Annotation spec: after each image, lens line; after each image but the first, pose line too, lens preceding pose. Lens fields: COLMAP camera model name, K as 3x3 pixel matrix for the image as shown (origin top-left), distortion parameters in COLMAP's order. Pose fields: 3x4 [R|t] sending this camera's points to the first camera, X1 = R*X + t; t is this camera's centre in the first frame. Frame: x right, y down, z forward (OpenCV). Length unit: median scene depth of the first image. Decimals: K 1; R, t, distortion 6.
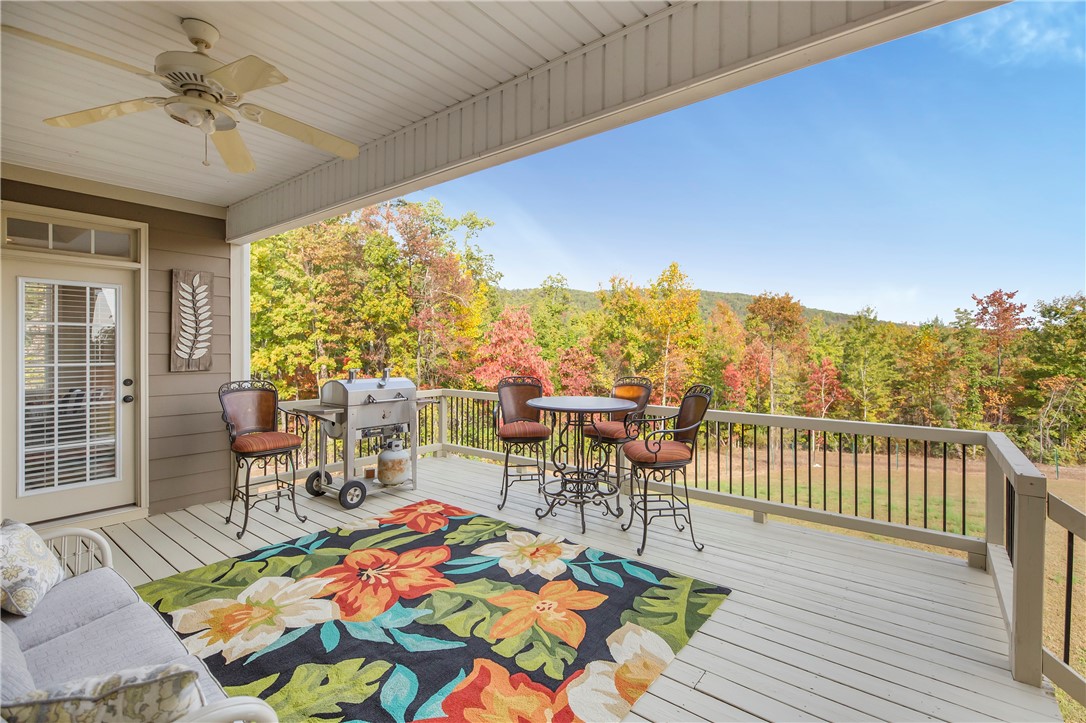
lens RADIAL K [[507.3, 0, 545.5], [0, 507.3, 350.7], [0, 0, 1]] dist [-0.007021, -0.000219]
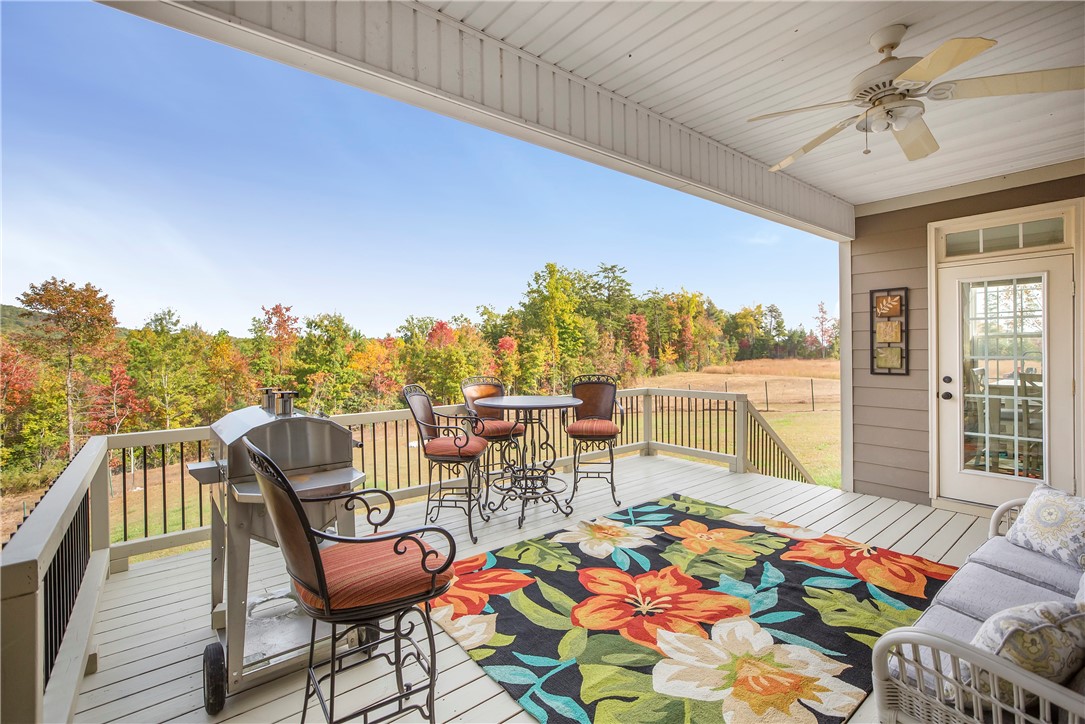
lens RADIAL K [[506.9, 0, 545.0], [0, 506.9, 351.2], [0, 0, 1]] dist [-0.007021, -0.000219]
pose [[0.196030, -0.008039, 0.980565, -1.192491], [0.017514, 0.999836, 0.004696, -0.009159], [-0.980442, 0.016253, 0.196138, 0.963185]]
